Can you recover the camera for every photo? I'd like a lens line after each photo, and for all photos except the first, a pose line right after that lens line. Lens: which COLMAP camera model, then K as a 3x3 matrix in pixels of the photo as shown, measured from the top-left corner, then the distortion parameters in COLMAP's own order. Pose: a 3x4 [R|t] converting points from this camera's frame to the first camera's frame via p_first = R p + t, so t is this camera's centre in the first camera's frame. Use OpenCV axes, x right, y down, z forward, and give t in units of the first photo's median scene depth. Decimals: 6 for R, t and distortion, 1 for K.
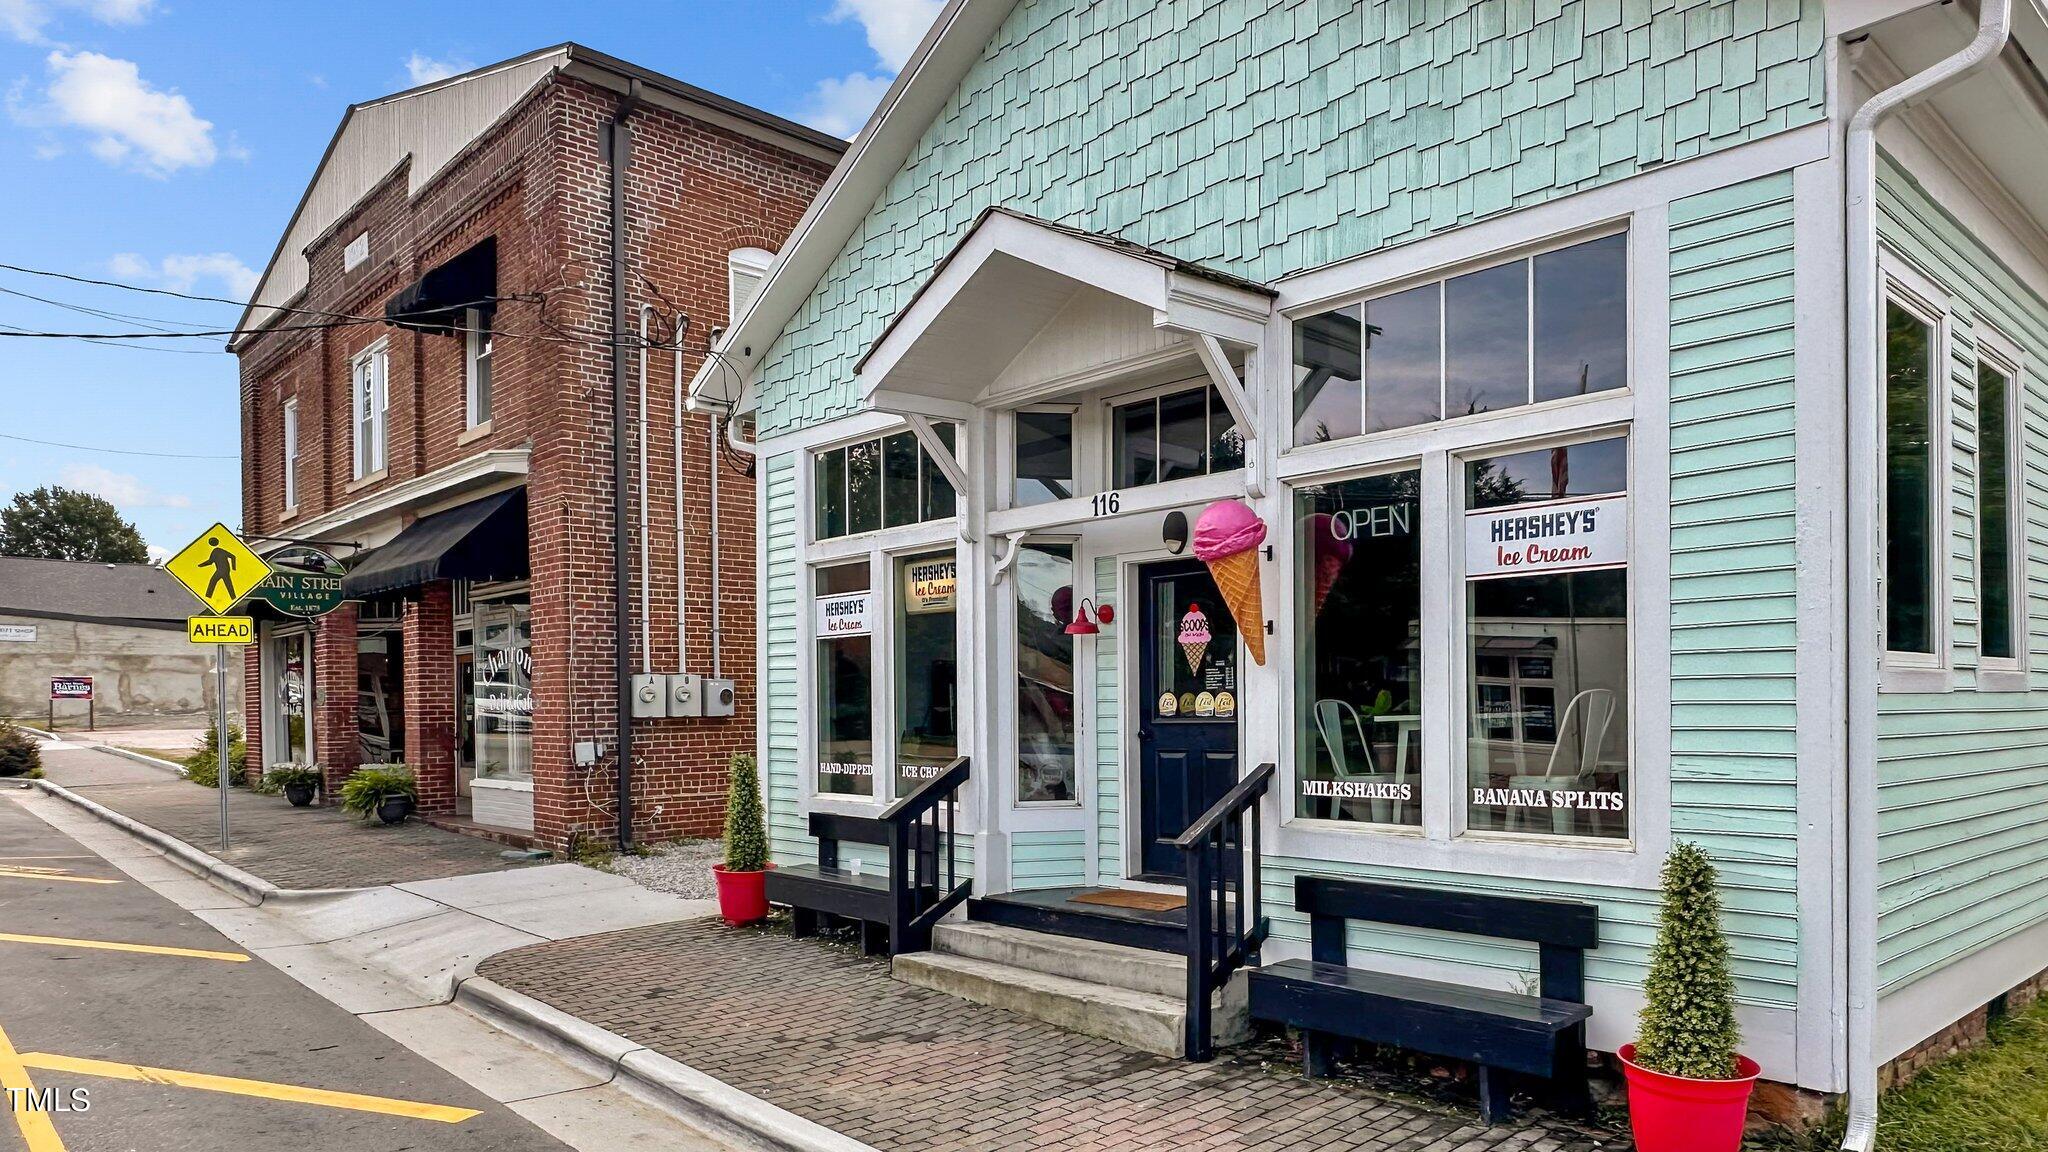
lens RADIAL K [[1376.9, 0, 1049.4], [0, 1376.9, 699.4], [0, 0, 1]] dist [0.005862, -0.000374]
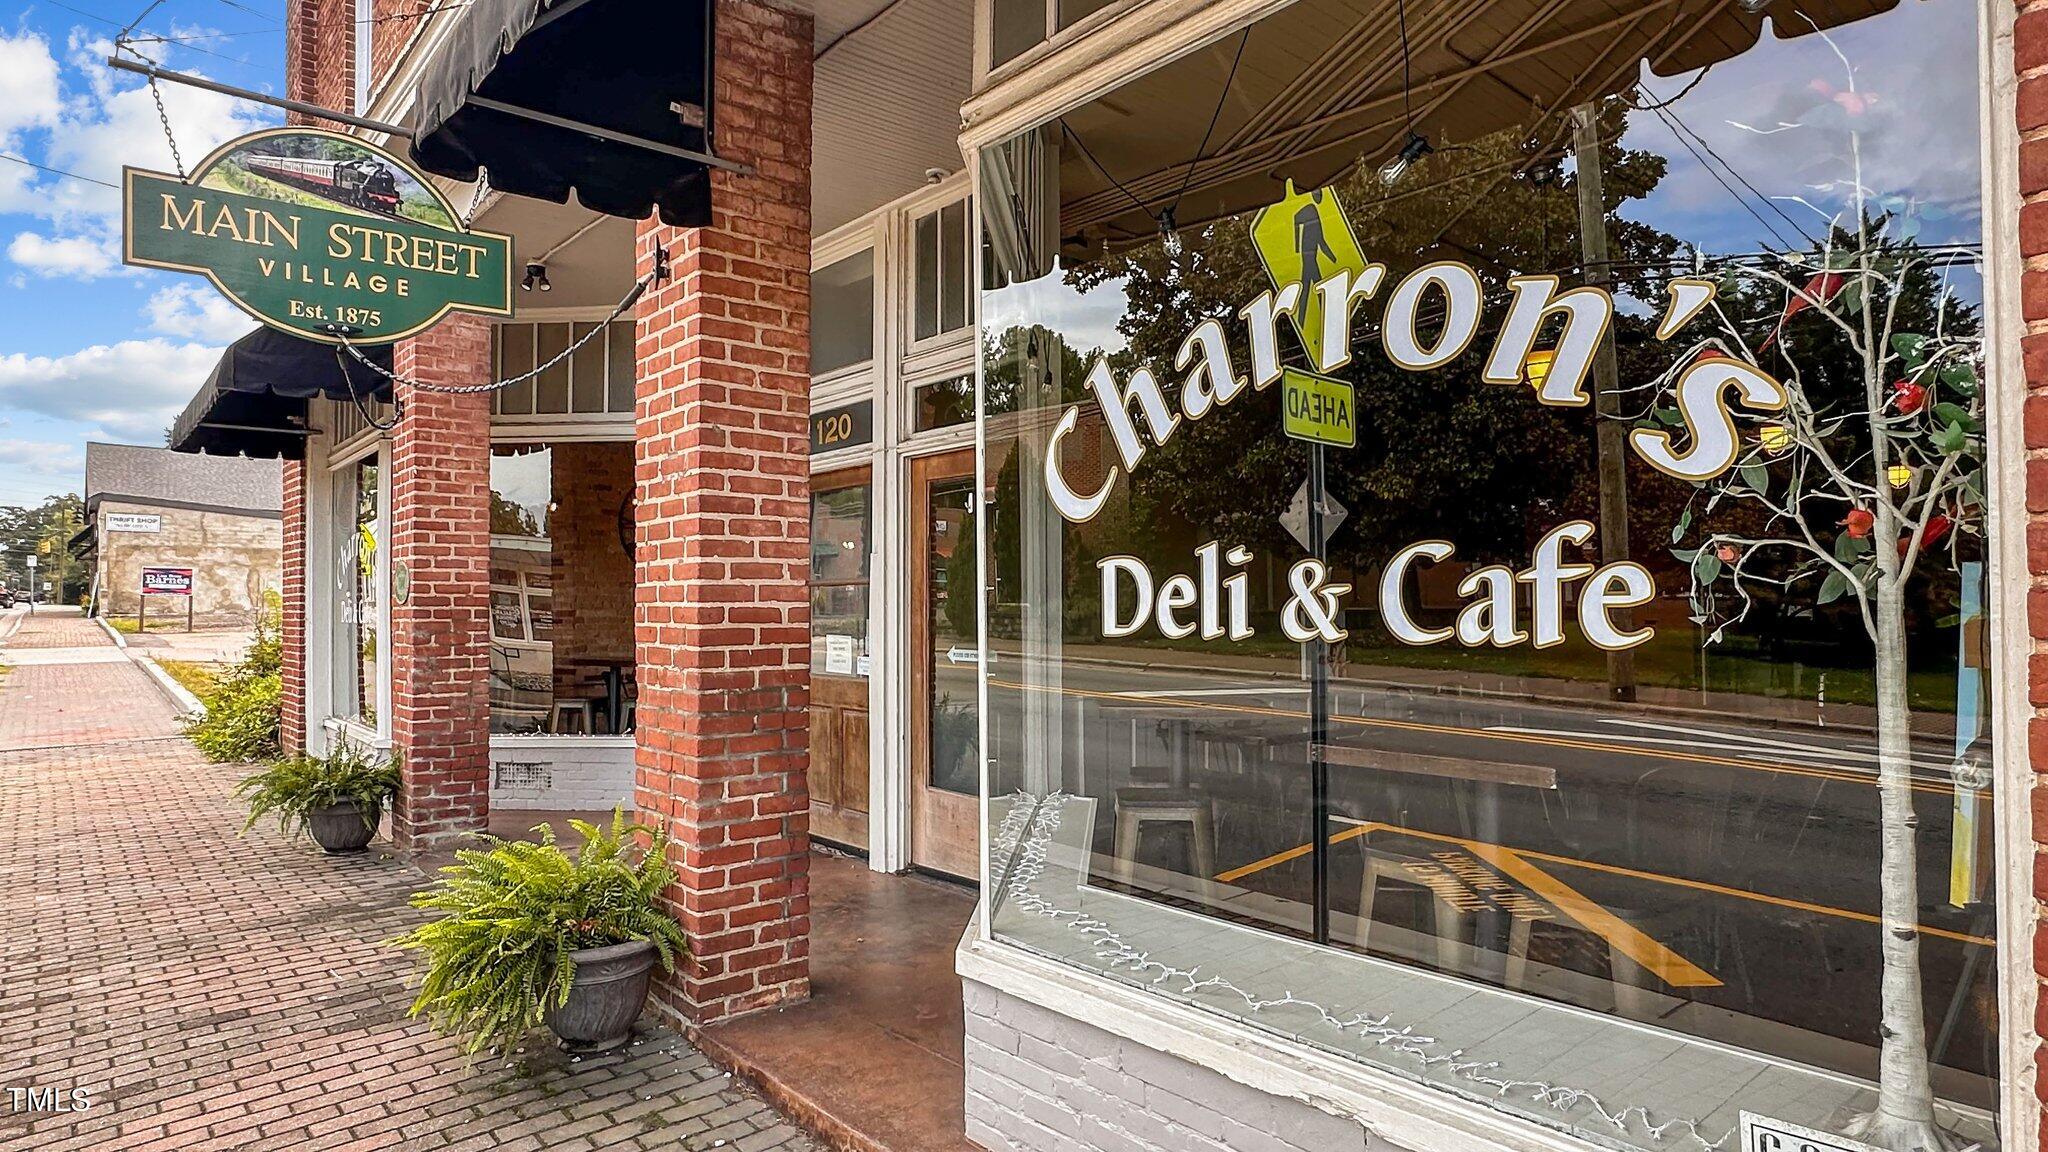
lens RADIAL K [[1091.9, 0, 1024.9], [0, 1091.9, 574.9], [0, 0, 1]] dist [0.006696, -0.000600]
pose [[0.999697, 0.009258, -0.022807, -0.326999], [-0.009897, 0.999557, -0.028062, 0.002687], [0.022537, 0.028280, 0.999346, 0.662034]]
